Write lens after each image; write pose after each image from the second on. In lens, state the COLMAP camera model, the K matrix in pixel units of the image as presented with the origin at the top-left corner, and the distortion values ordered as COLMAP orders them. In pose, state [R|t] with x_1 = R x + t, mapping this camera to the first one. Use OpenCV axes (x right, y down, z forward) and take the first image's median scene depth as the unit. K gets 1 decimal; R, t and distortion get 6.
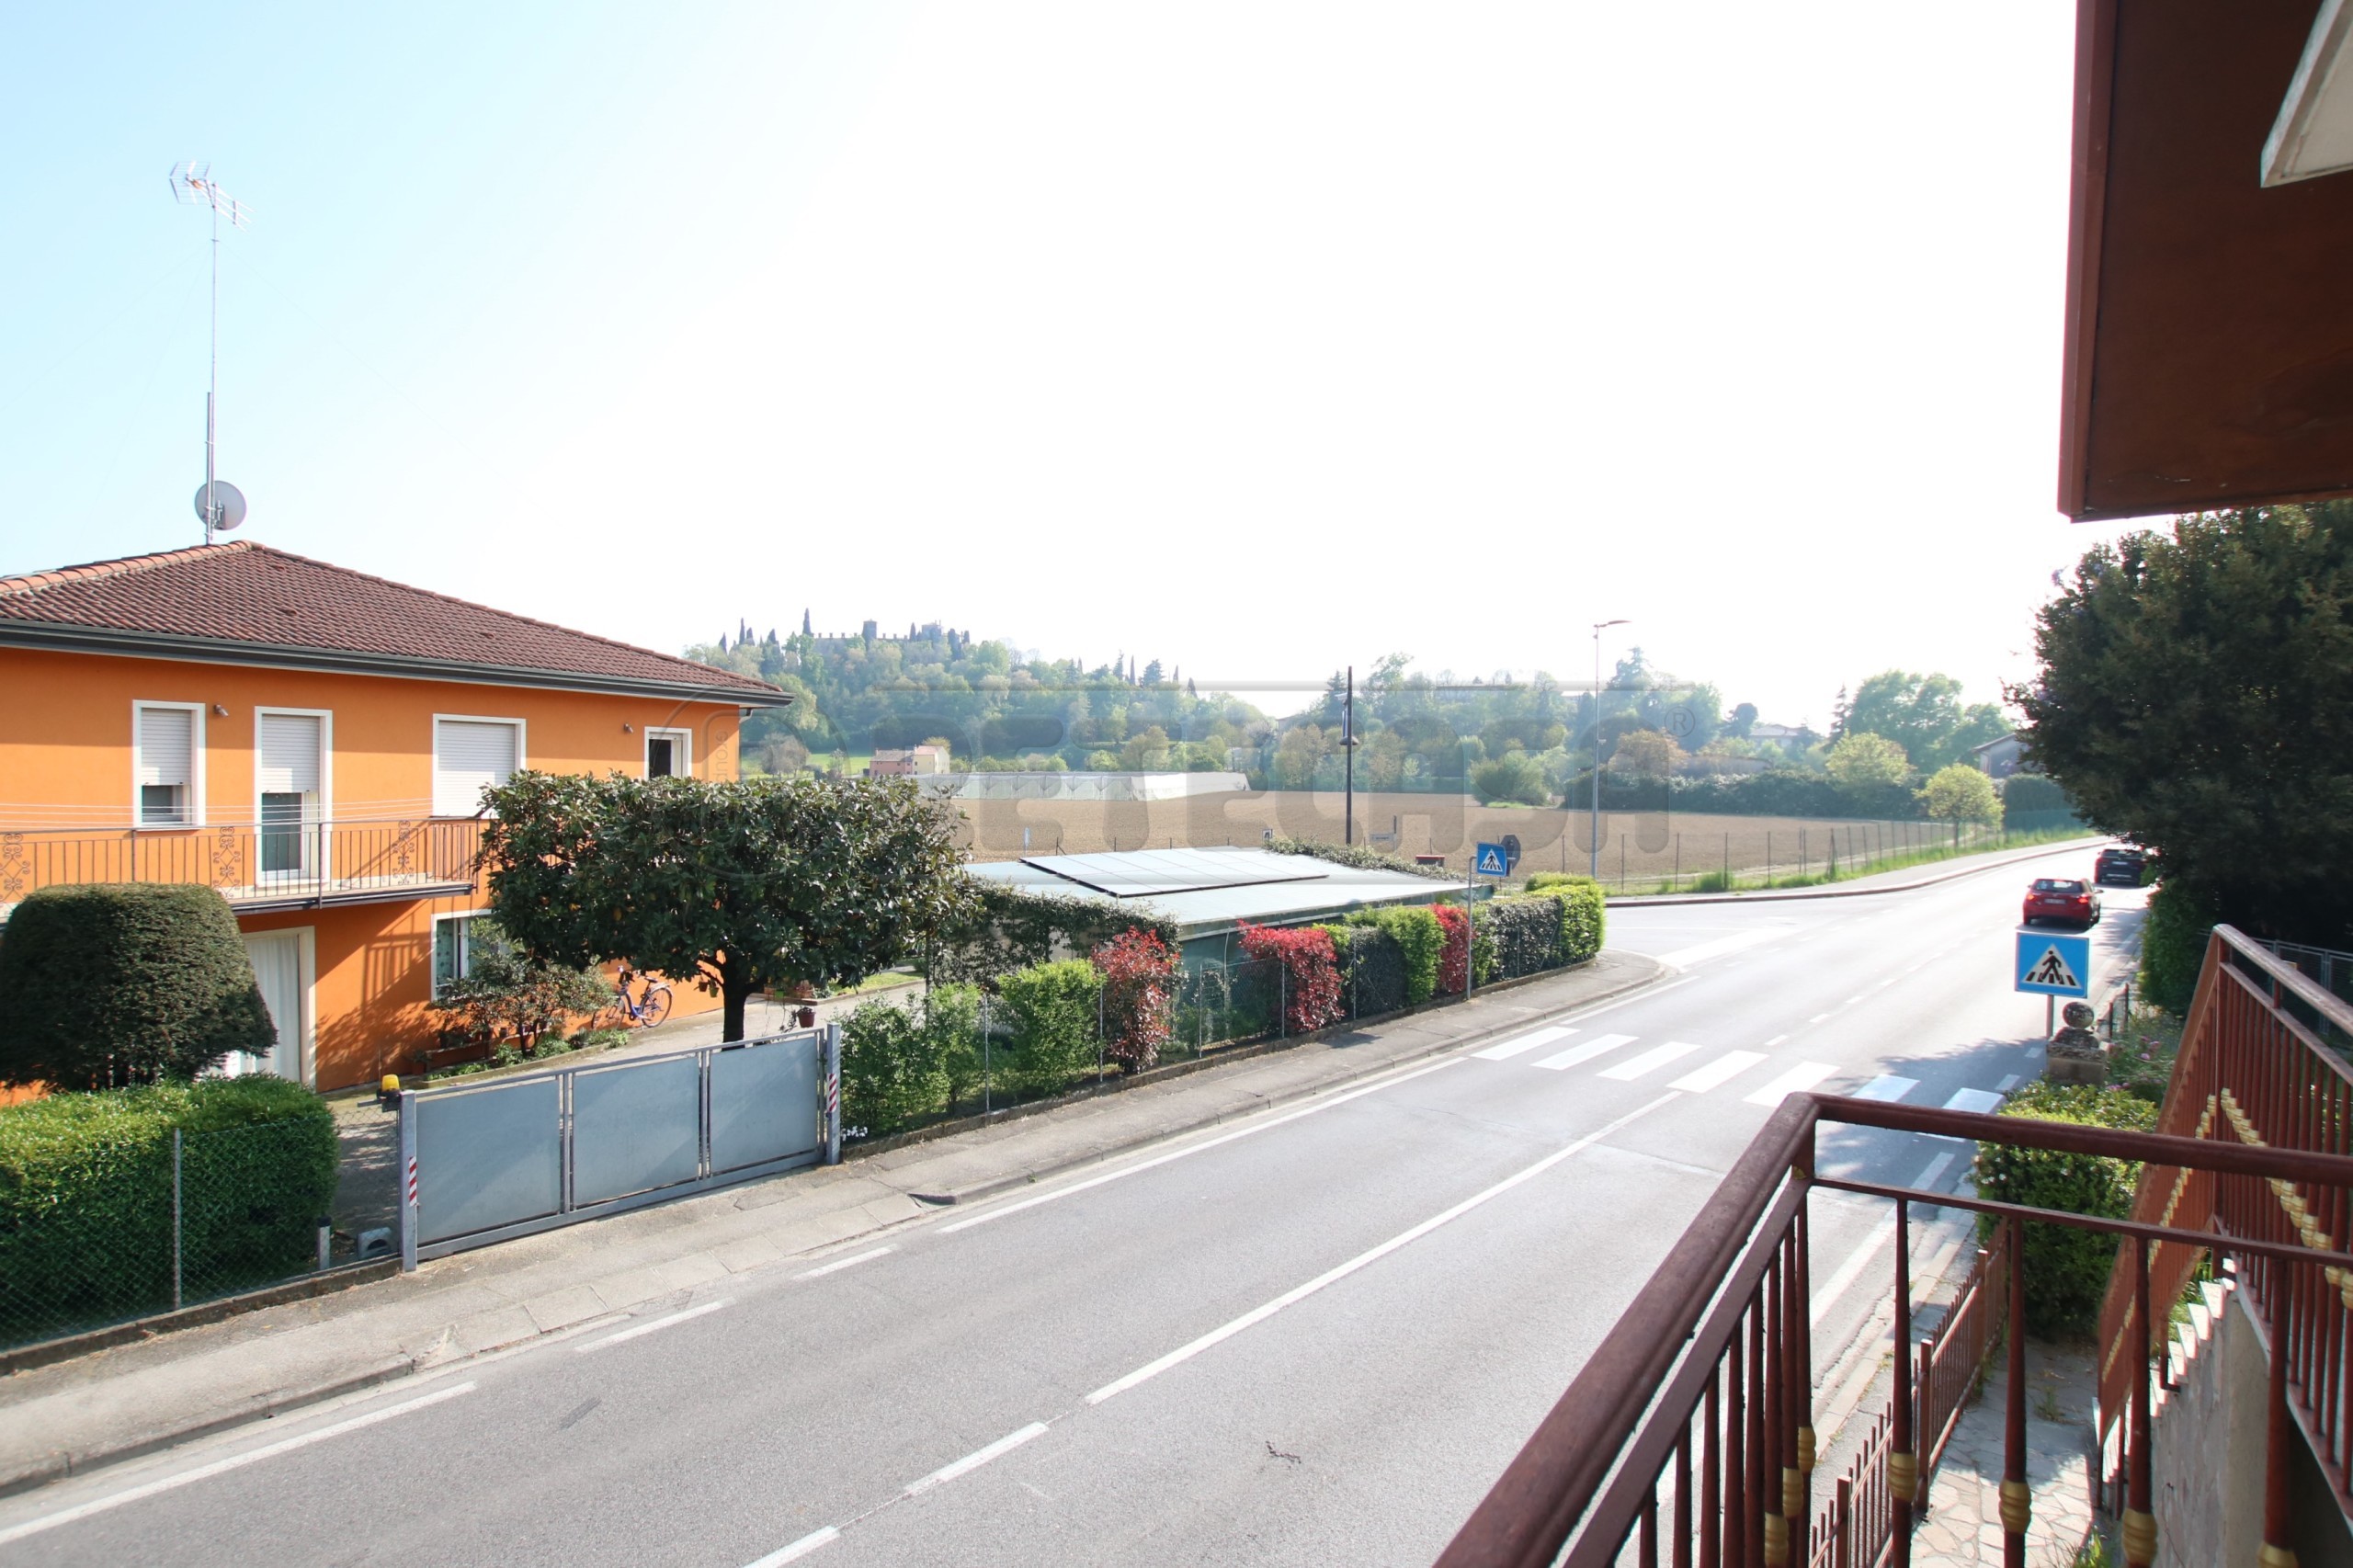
lens RADIAL K [[1261.4, 0, 1176.5], [0, 1261.4, 784.0], [0, 0, 1]] dist [0.000258, 0.000021]
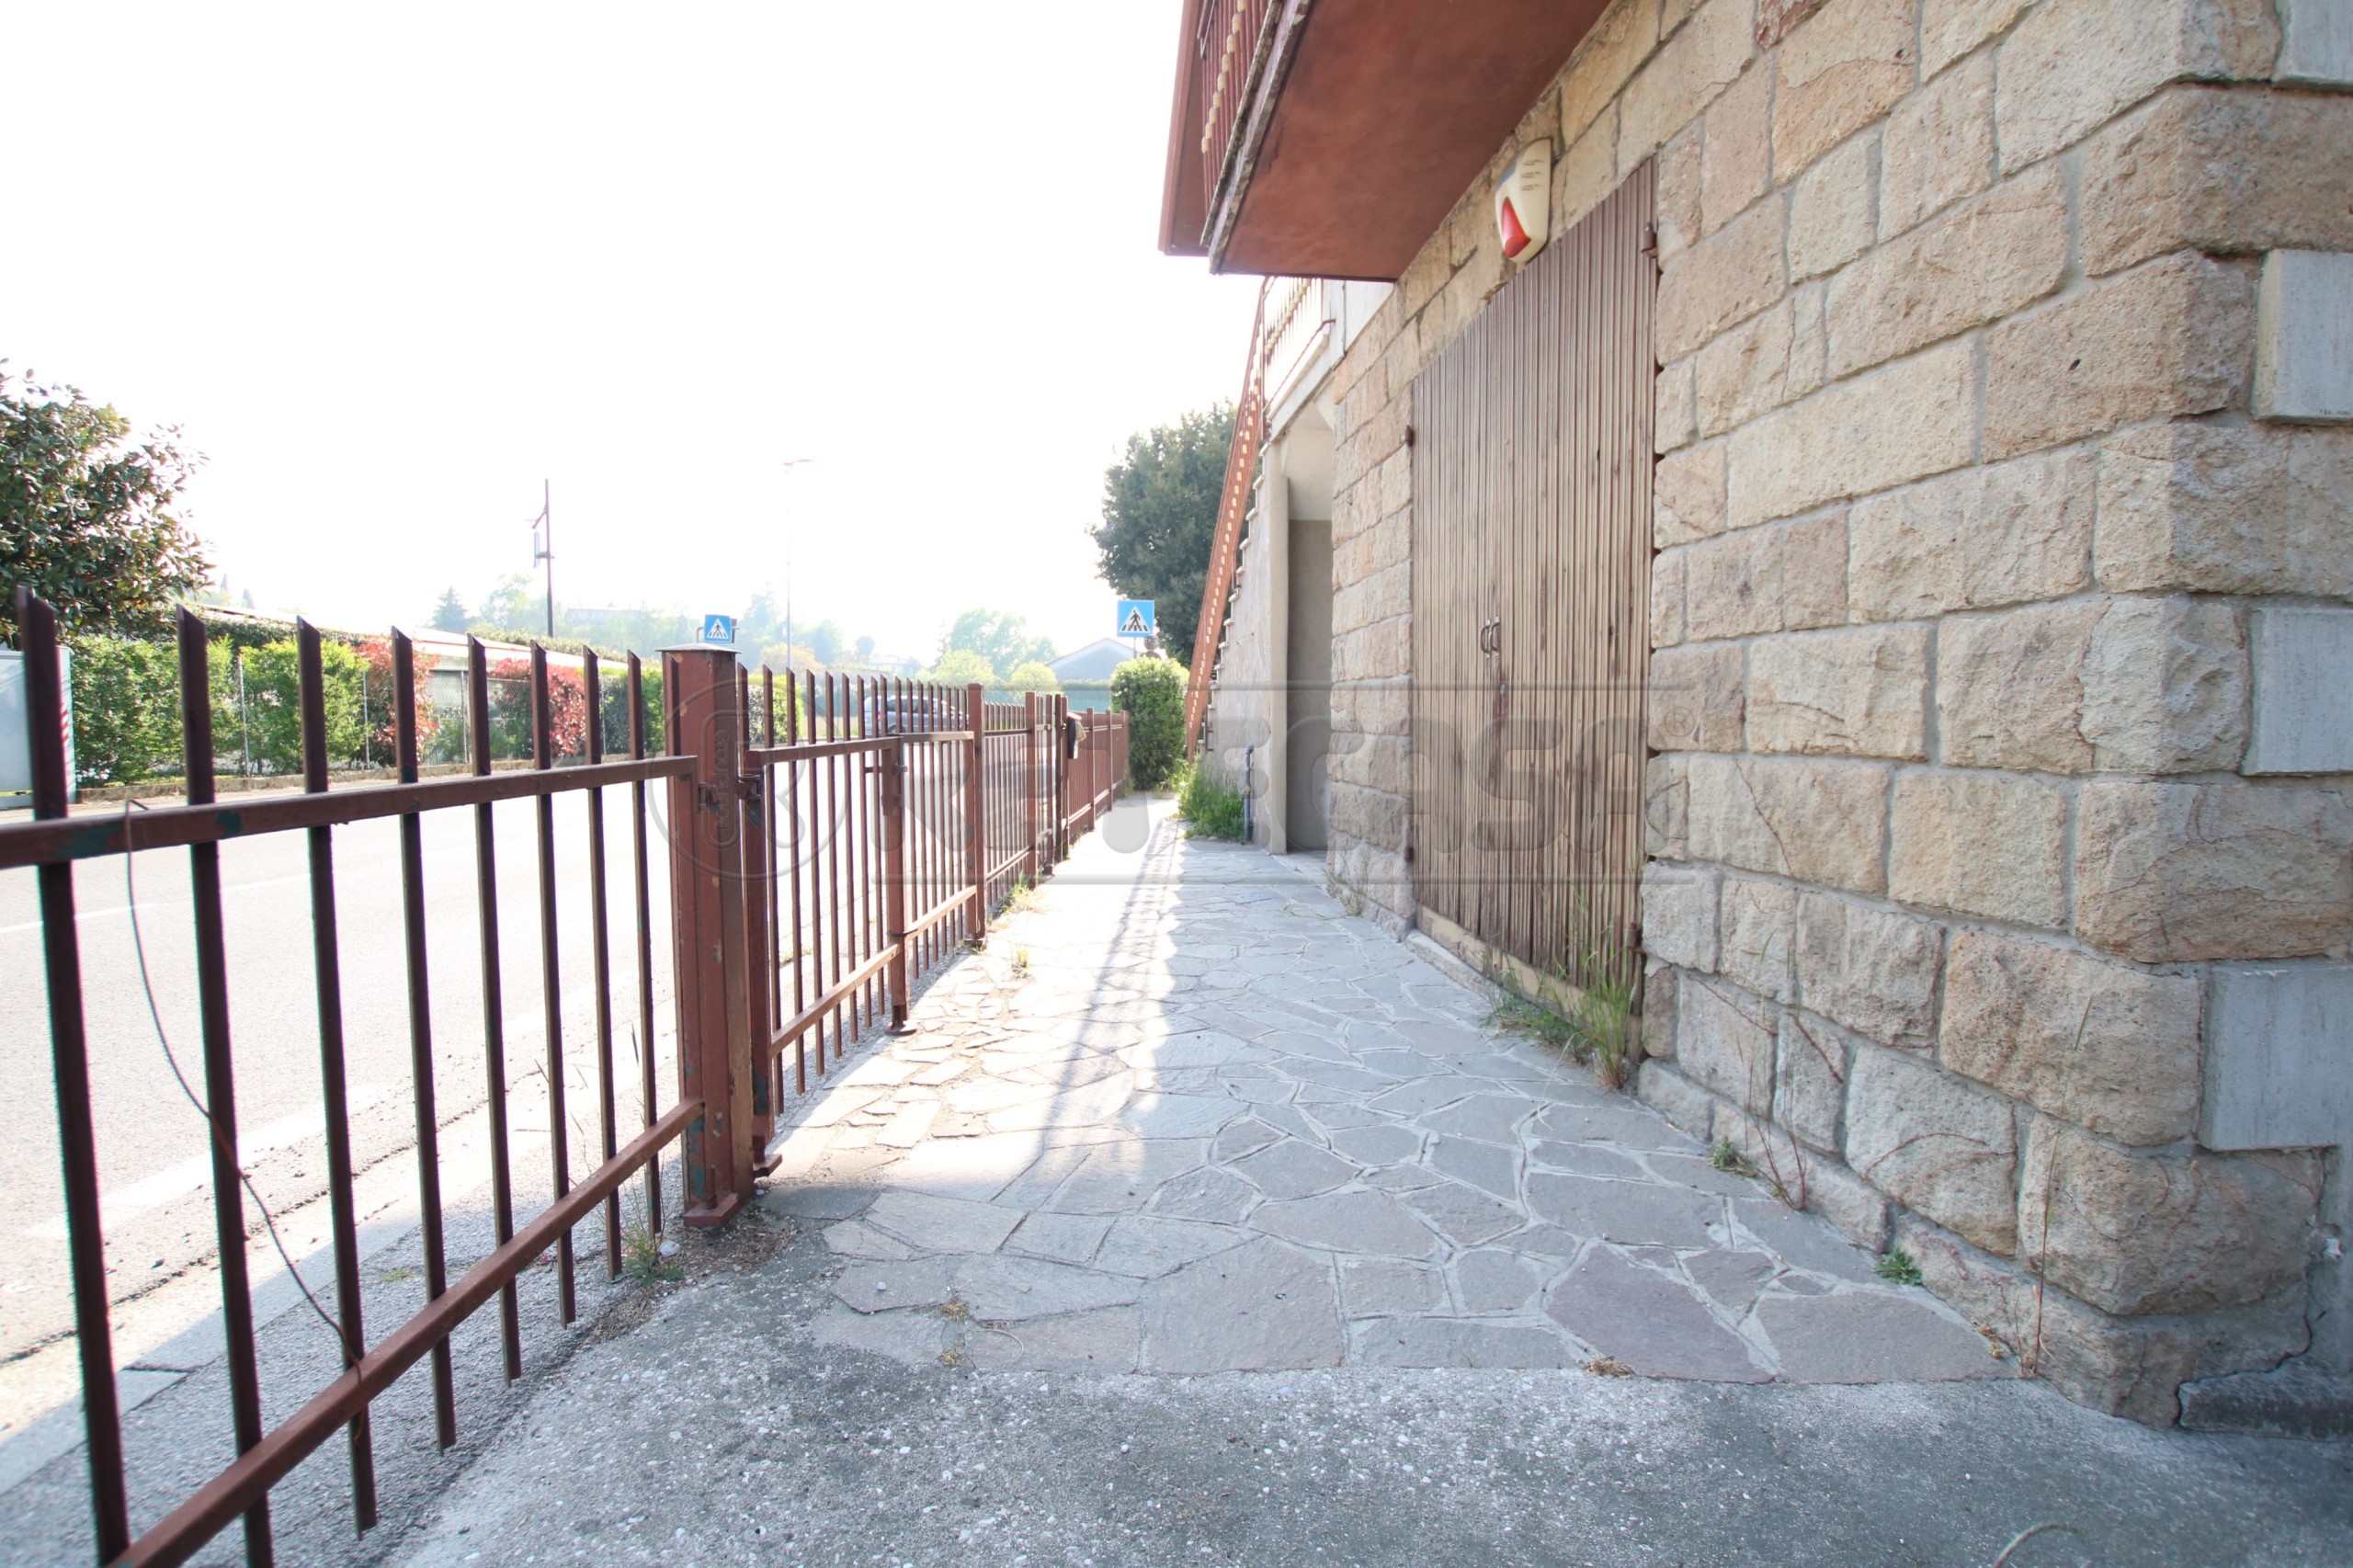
lens RADIAL K [[1149.8, 0, 1176.5], [0, 1149.8, 784.0], [0, 0, 1]] dist [-0.004705, -0.001358]
pose [[0.775633, -0.050656, 0.629148, -0.135303], [0.002778, 0.997039, 0.076851, 0.179487], [-0.631178, -0.057860, 0.773477, -0.116484]]
